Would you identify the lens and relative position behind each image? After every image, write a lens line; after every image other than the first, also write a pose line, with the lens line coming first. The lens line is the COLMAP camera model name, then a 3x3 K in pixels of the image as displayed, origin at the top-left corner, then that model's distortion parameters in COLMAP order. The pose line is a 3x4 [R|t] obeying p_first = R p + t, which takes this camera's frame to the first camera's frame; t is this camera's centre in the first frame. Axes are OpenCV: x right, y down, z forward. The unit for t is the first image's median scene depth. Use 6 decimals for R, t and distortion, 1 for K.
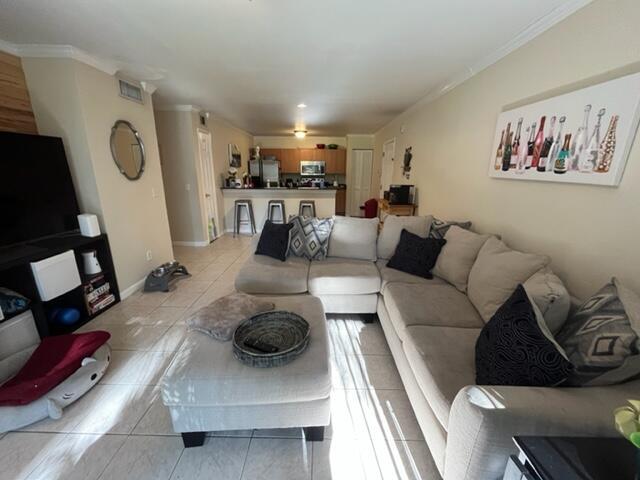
lens RADIAL K [[259.0, 0, 322.2], [0, 259.0, 240.0], [0, 0, 1]] dist [-0.001930, -0.000507]
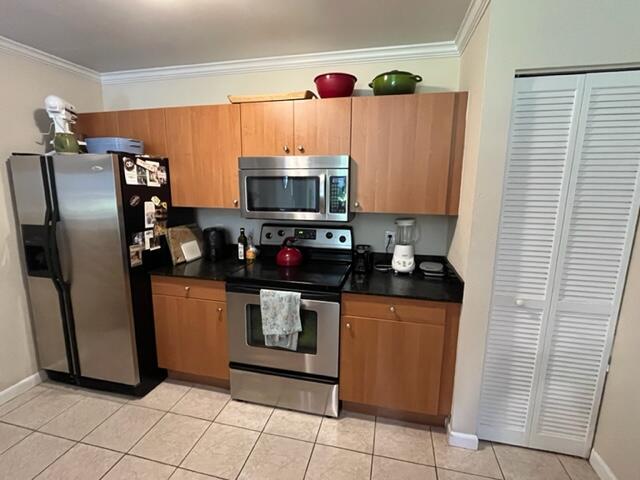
lens RADIAL K [[310.9, 0, 319.3], [0, 310.9, 240.3], [0, 0, 1]] dist [-0.003126, -0.000240]
pose [[0.972935, 0.037157, -0.228072, 0.122389], [-0.056306, 0.995359, -0.078036, -0.592100], [0.224114, 0.088766, 0.970512, 2.084171]]
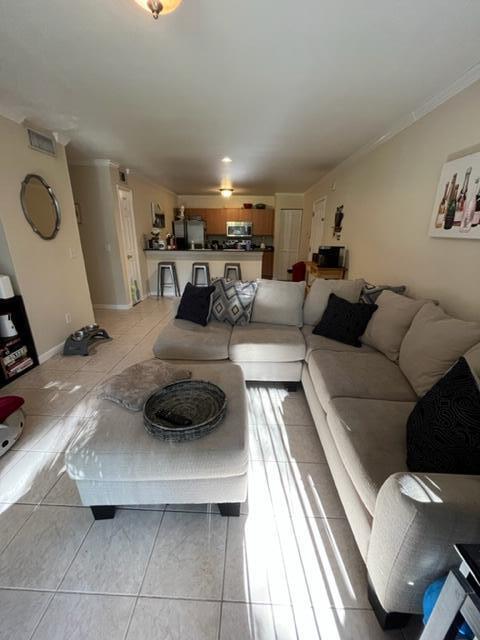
lens RADIAL K [[259.0, 0, 244.0], [0, 259.0, 319.9], [0, 0, 1]] dist [-0.001930, -0.000507]
pose [[0.999693, 0.010409, -0.022498, 0.017194], [-0.008996, 0.998034, 0.062029, -0.001439], [0.023099, -0.061807, 0.997821, 0.048171]]
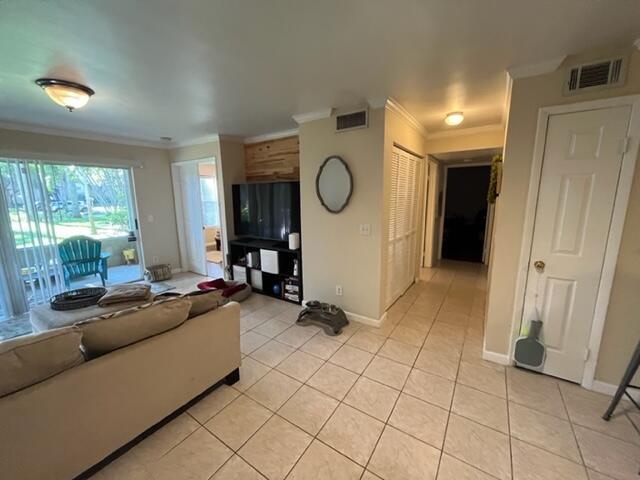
lens RADIAL K [[259.0, 0, 320.0], [0, 259.0, 239.3], [0, 0, 1]] dist [-0.001930, -0.000507]
pose [[-0.557399, 0.134484, -0.819280, 0.141063], [-0.214903, 0.929793, 0.298834, -0.439504], [0.801950, 0.342635, -0.489365, 1.534883]]
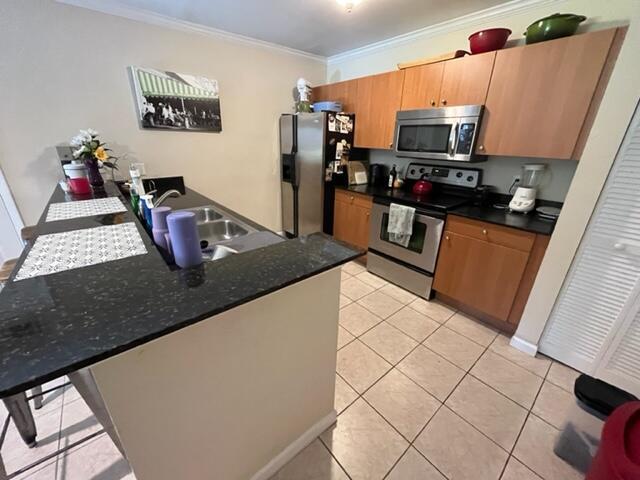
lens RADIAL K [[259.0, 0, 320.1], [0, 259.0, 240.0], [0, 0, 1]] dist [-0.001930, -0.000507]
pose [[0.645775, 0.281610, -0.709697, 0.331618], [-0.207522, 0.959243, 0.191800, -0.531715], [0.734785, 0.023419, 0.677896, 1.967831]]
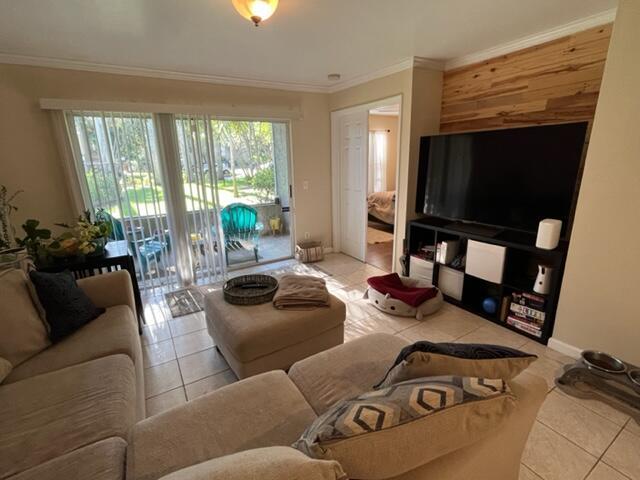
lens RADIAL K [[310.9, 0, 324.2], [0, 310.9, 242.4], [0, 0, 1]] dist [-0.003126, -0.000240]
pose [[-0.856554, 0.144292, -0.495475, 0.128711], [-0.122000, 0.876281, 0.466098, -0.333959], [0.501430, 0.459686, -0.732978, 1.166389]]
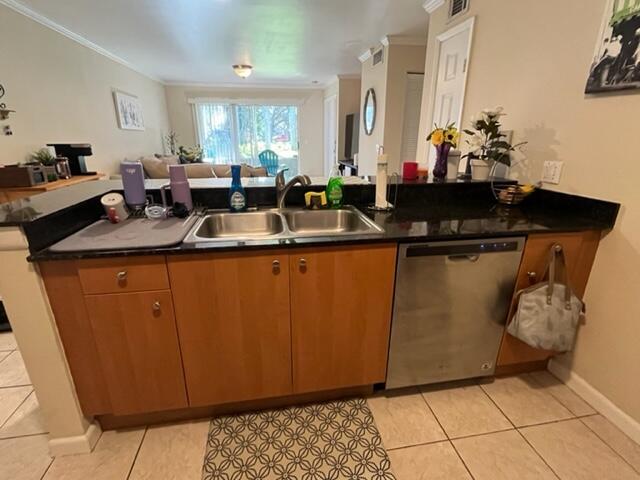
lens RADIAL K [[310.9, 0, 317.3], [0, 310.9, 238.3], [0, 0, 1]] dist [-0.003126, -0.000240]
pose [[-0.985917, 0.039012, -0.162624, -0.215105], [-0.057548, 0.833886, 0.548929, -0.657311], [0.157025, 0.550557, -0.819896, 2.583452]]
